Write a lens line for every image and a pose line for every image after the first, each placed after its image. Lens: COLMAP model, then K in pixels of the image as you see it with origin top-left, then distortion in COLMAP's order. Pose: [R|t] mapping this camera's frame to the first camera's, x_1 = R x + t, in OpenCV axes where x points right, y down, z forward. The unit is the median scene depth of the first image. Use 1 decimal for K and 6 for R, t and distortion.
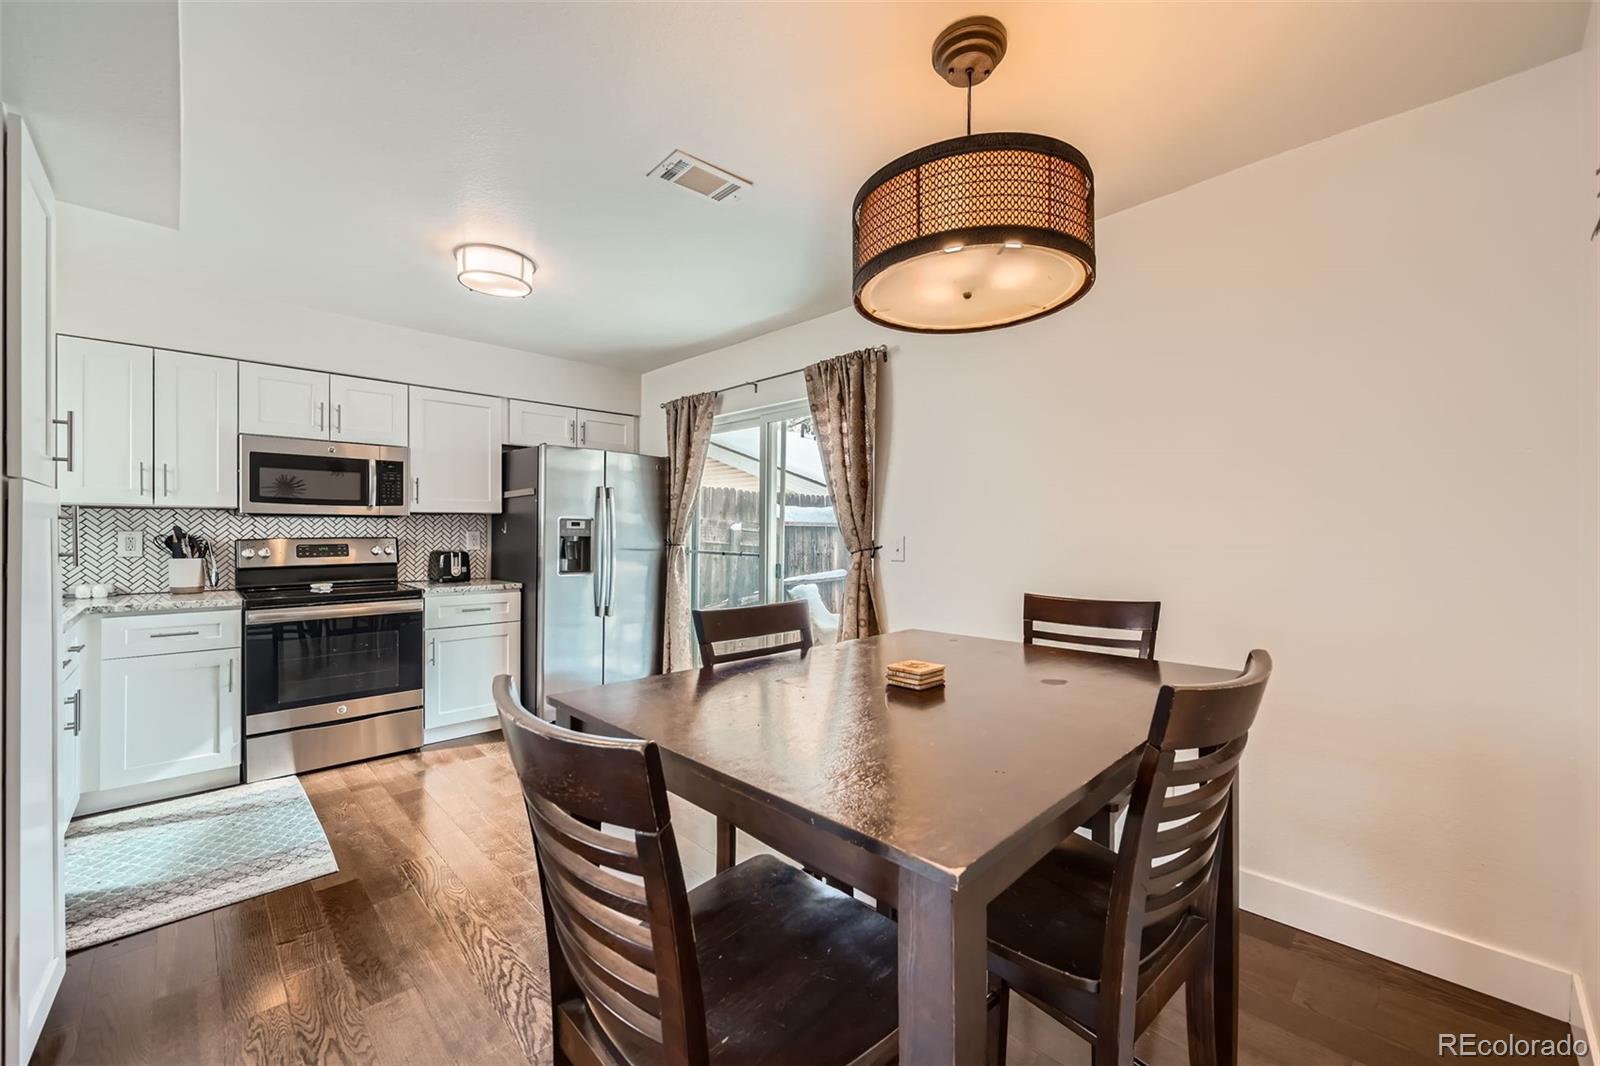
lens RADIAL K [[638.8, 0, 794.6], [0, 638.8, 530.2], [0, 0, 1]] dist [0.003596, -0.000956]
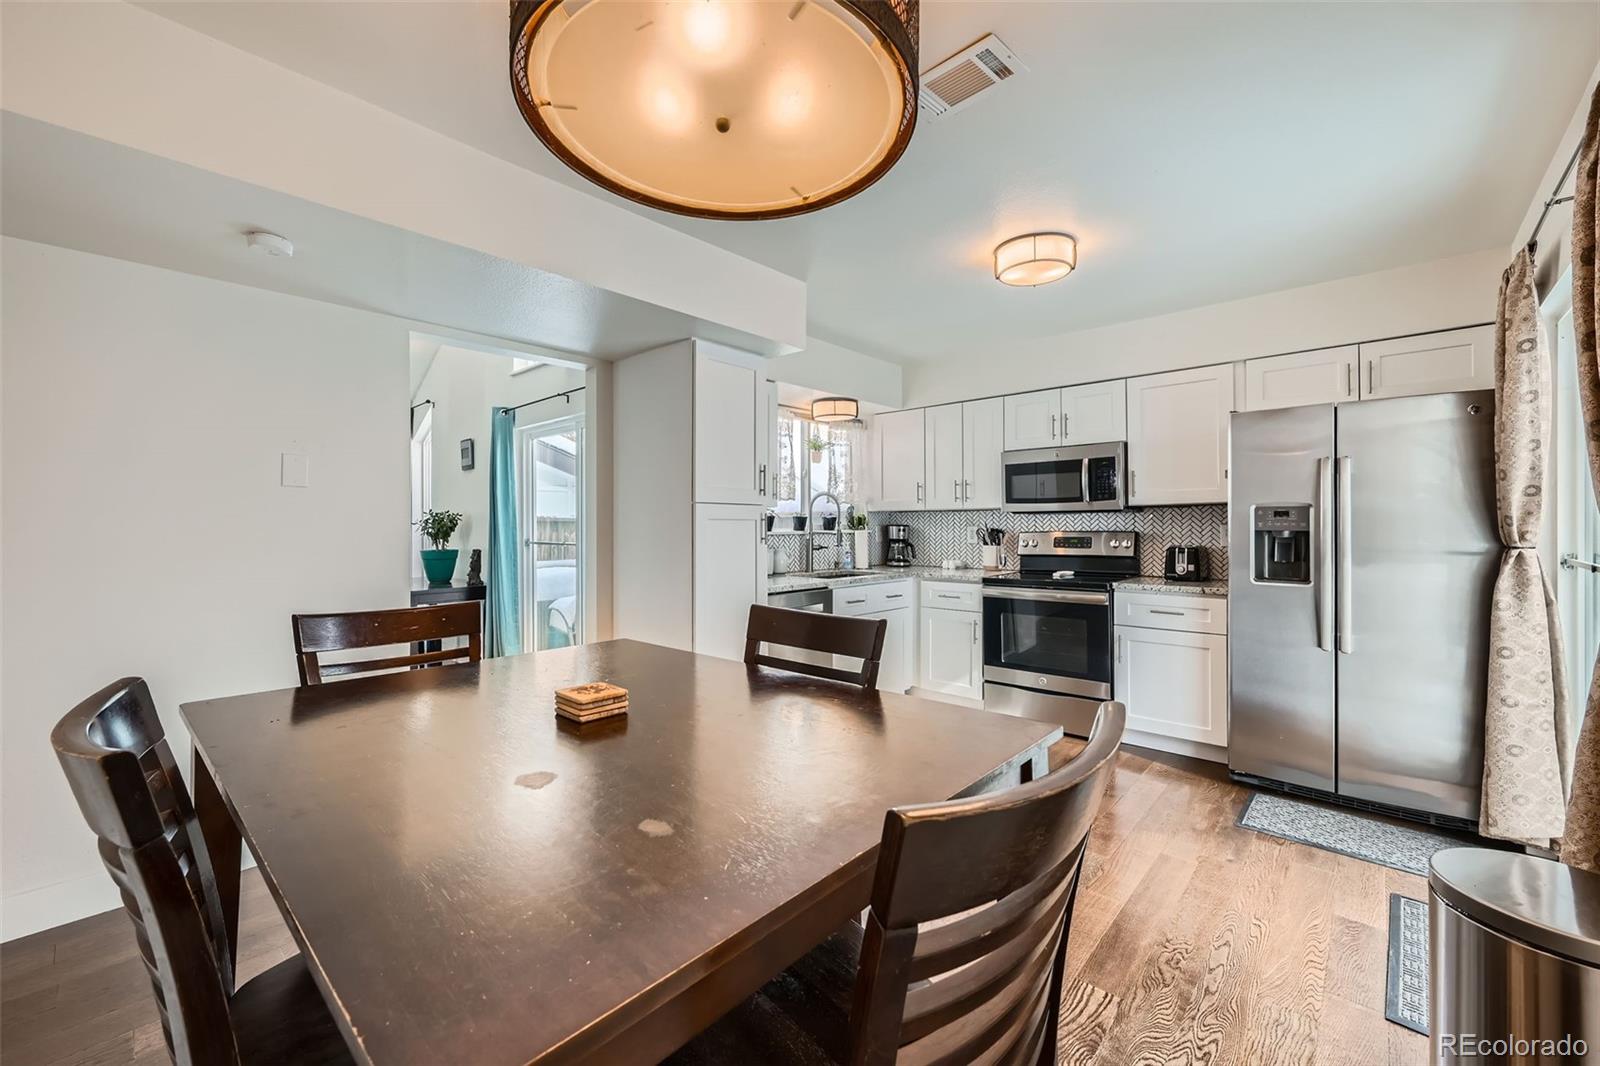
lens RADIAL K [[638.8, 0, 793.7], [0, 638.8, 523.5], [0, 0, 1]] dist [0.003596, -0.000956]
pose [[0.068825, -0.008788, -0.997590, 0.375227], [0.005577, 0.999949, -0.008424, 0.004820], [0.997613, -0.004984, 0.068871, 0.437908]]
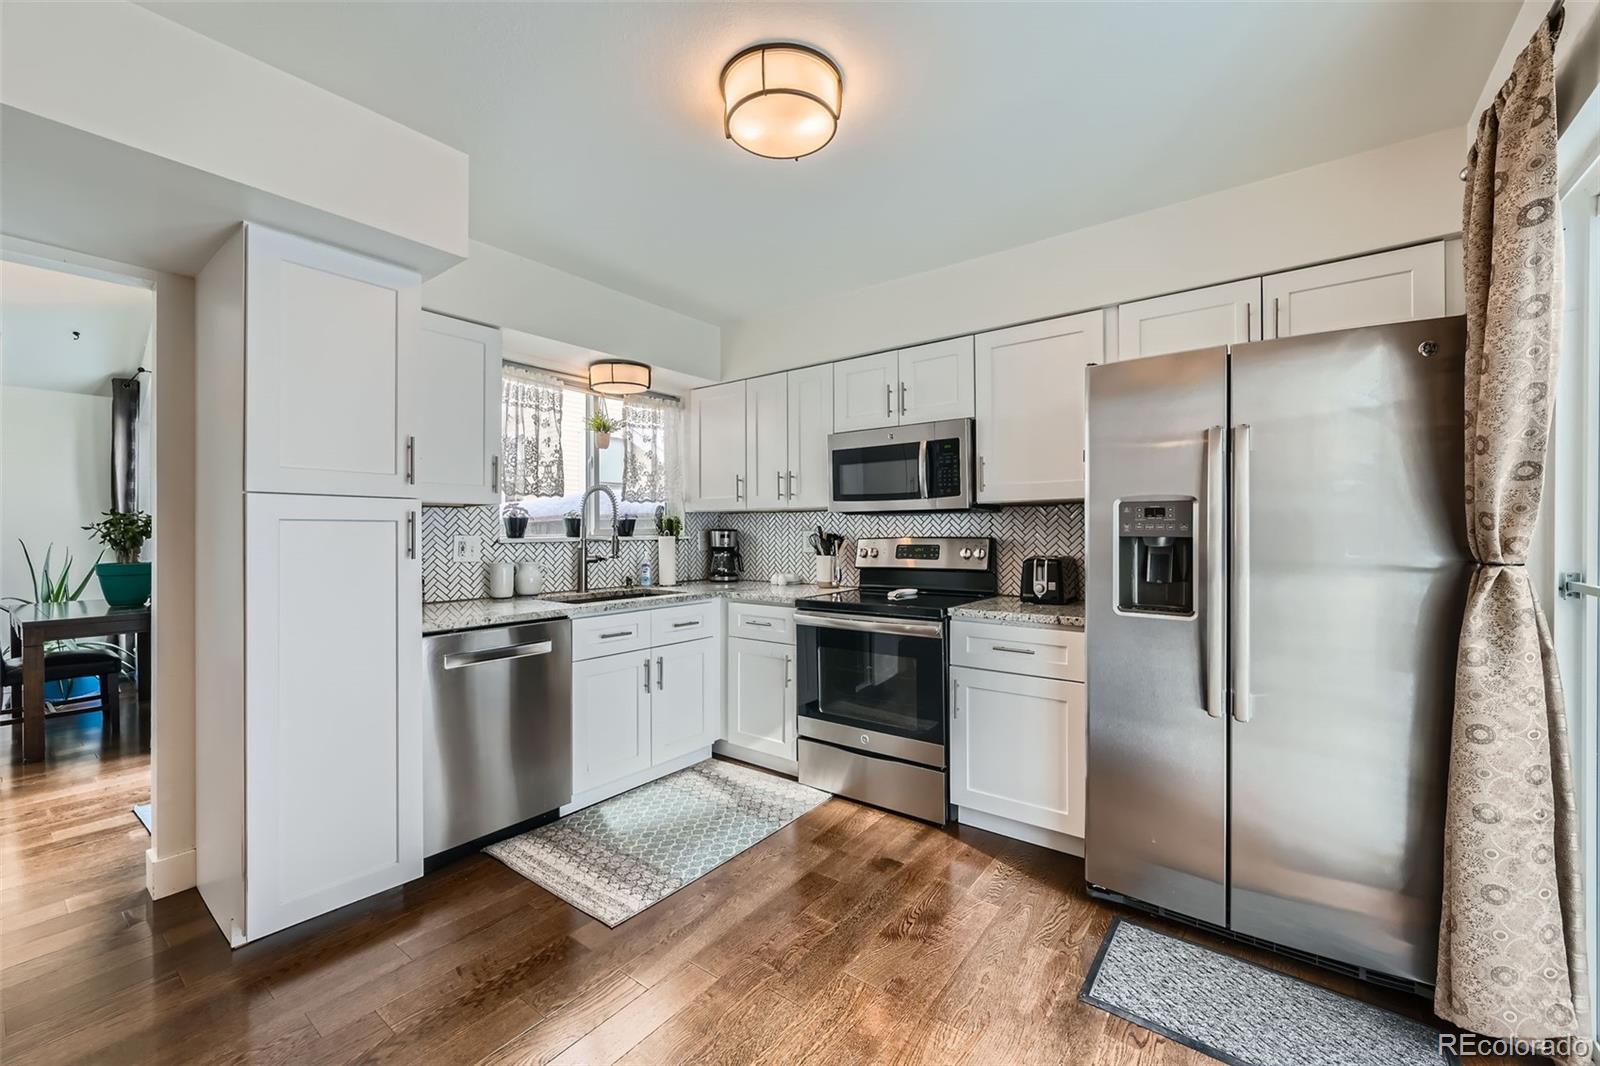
lens RADIAL K [[638.8, 0, 790.6], [0, 638.8, 532.0], [0, 0, 1]] dist [0.003596, -0.000956]
pose [[0.156676, -0.003961, -0.987642, 0.109101], [0.006655, 0.999973, -0.002955, 0.005803], [0.987628, -0.006110, 0.156698, 0.708578]]
